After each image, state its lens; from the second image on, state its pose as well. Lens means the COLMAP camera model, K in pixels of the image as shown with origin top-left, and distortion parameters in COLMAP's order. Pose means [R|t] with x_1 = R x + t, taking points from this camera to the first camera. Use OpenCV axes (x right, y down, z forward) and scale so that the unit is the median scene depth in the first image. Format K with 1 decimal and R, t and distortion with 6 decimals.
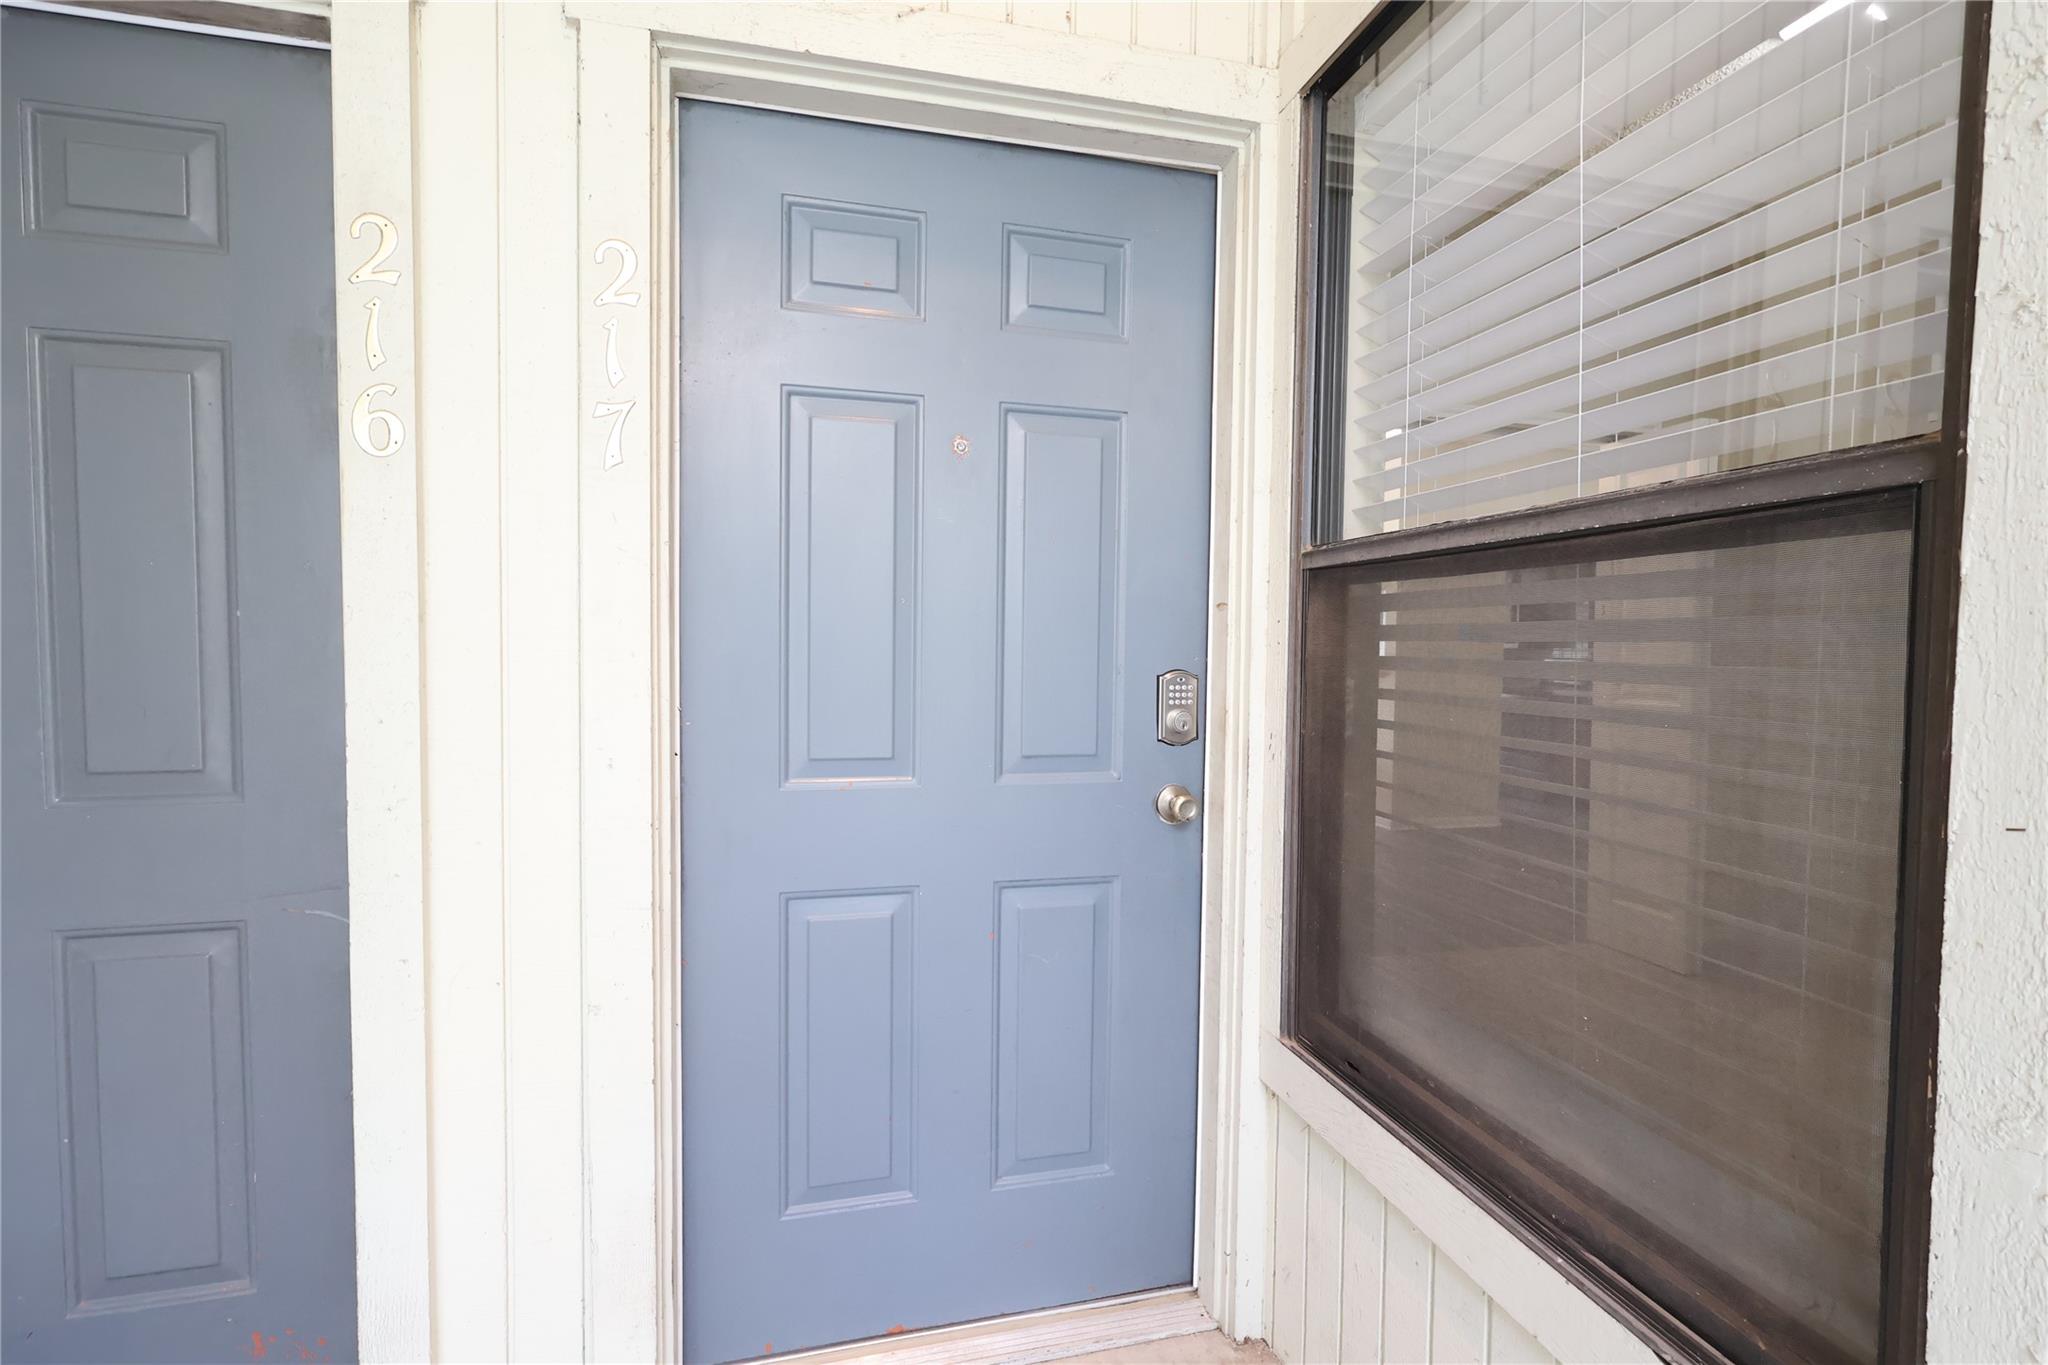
lens RADIAL K [[944.3, 0, 1029.3], [0, 944.3, 685.0], [0, 0, 1]] dist [0.001961, 0.000614]
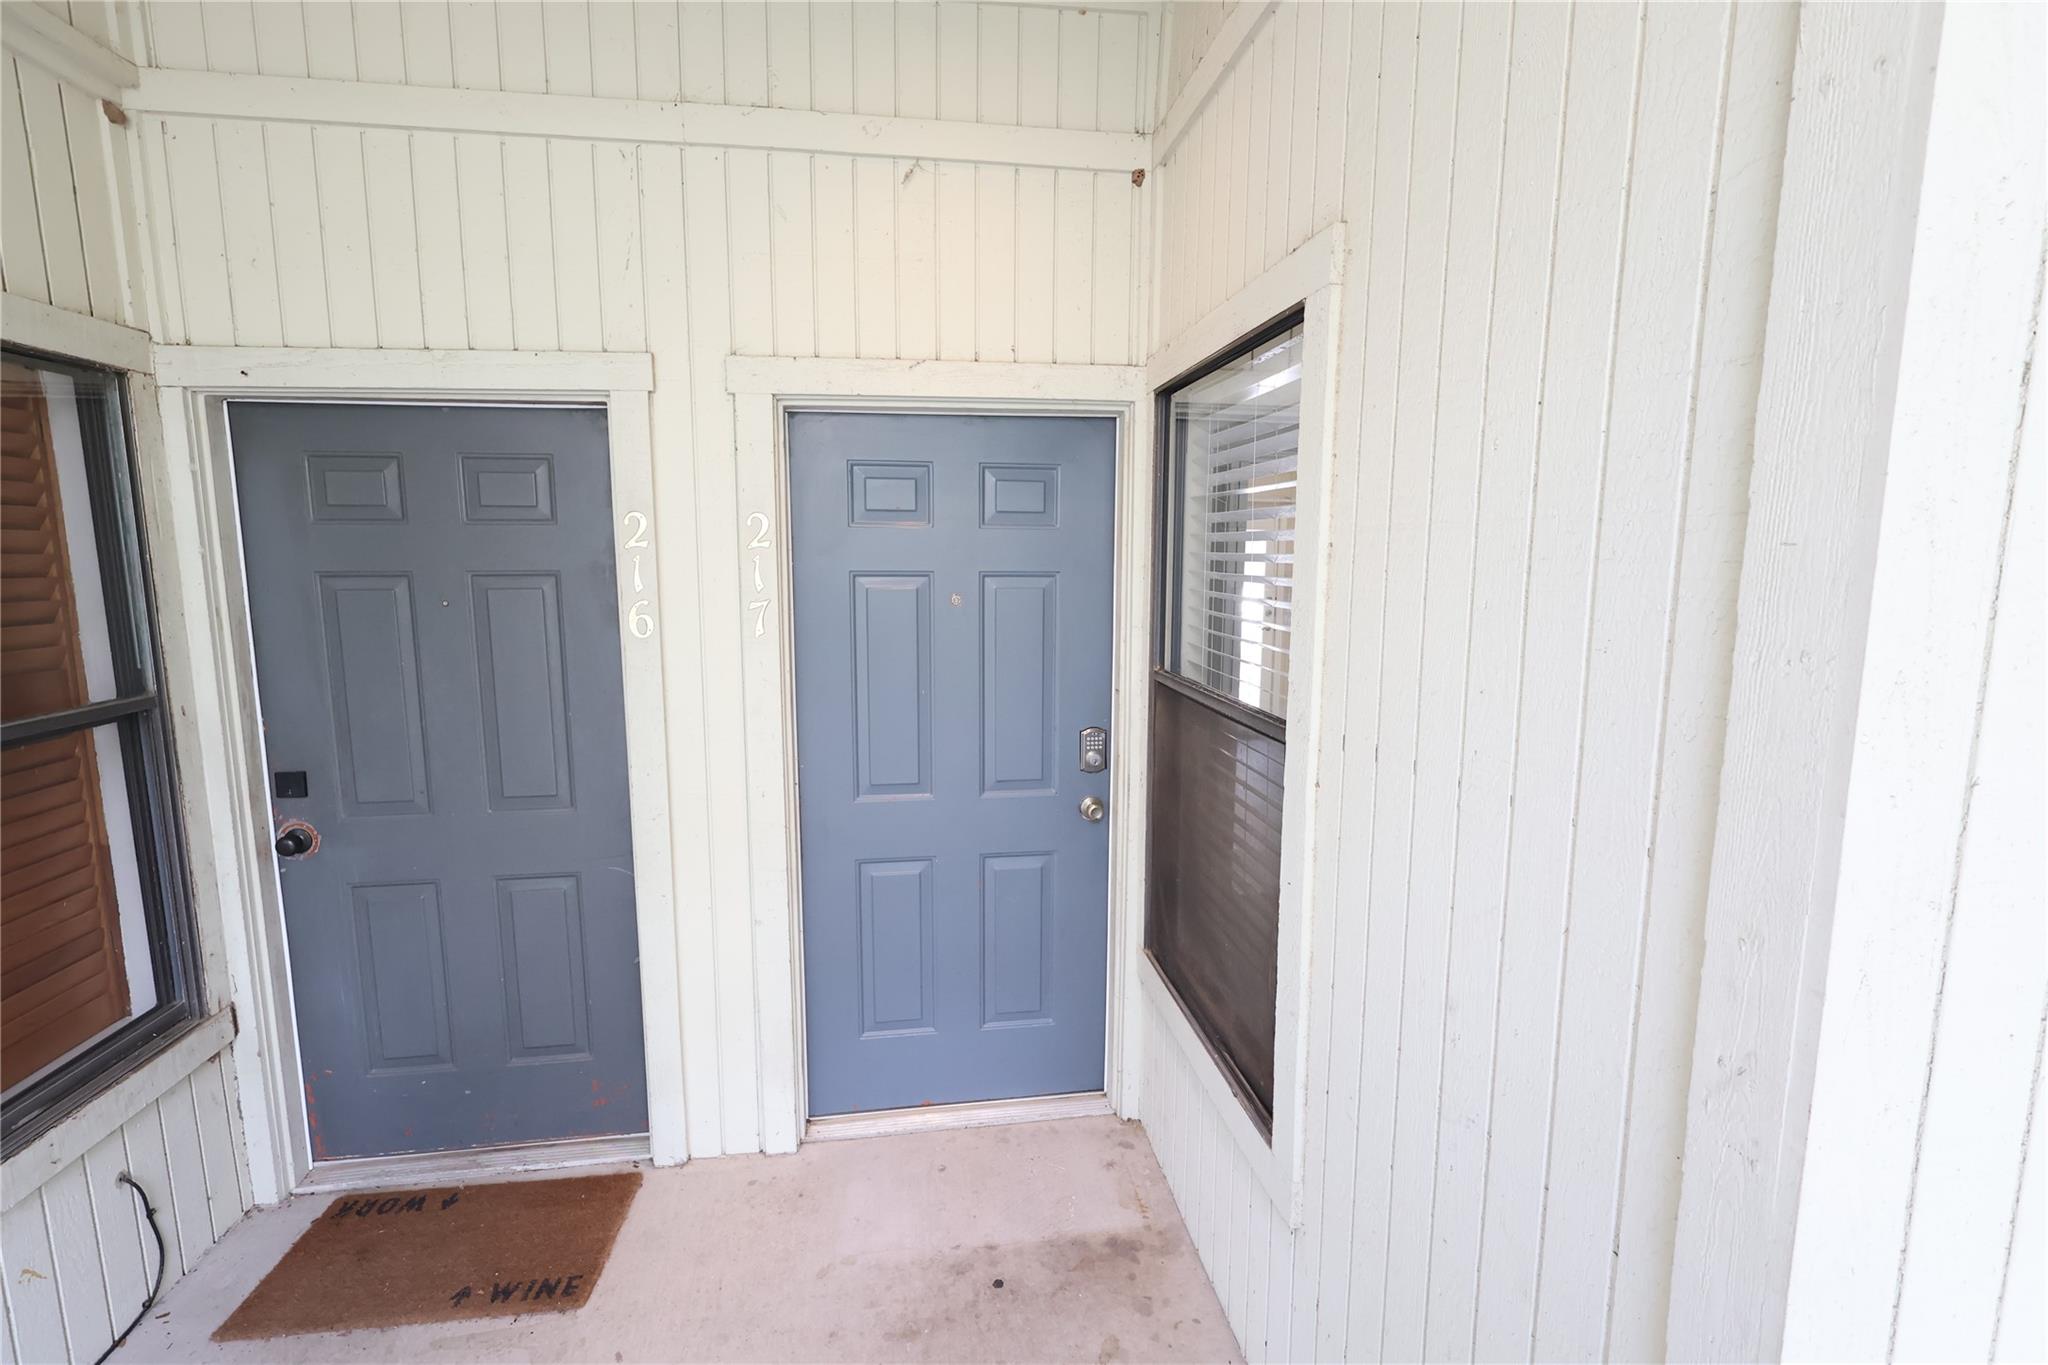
lens RADIAL K [[944.3, 0, 1022.6], [0, 944.3, 681.6], [0, 0, 1]] dist [0.001961, 0.000614]
pose [[0.994786, 0.004782, -0.101872, 0.216406], [0.005035, 0.995379, 0.095891, -0.268937], [0.101860, -0.095904, 0.990165, -0.656100]]
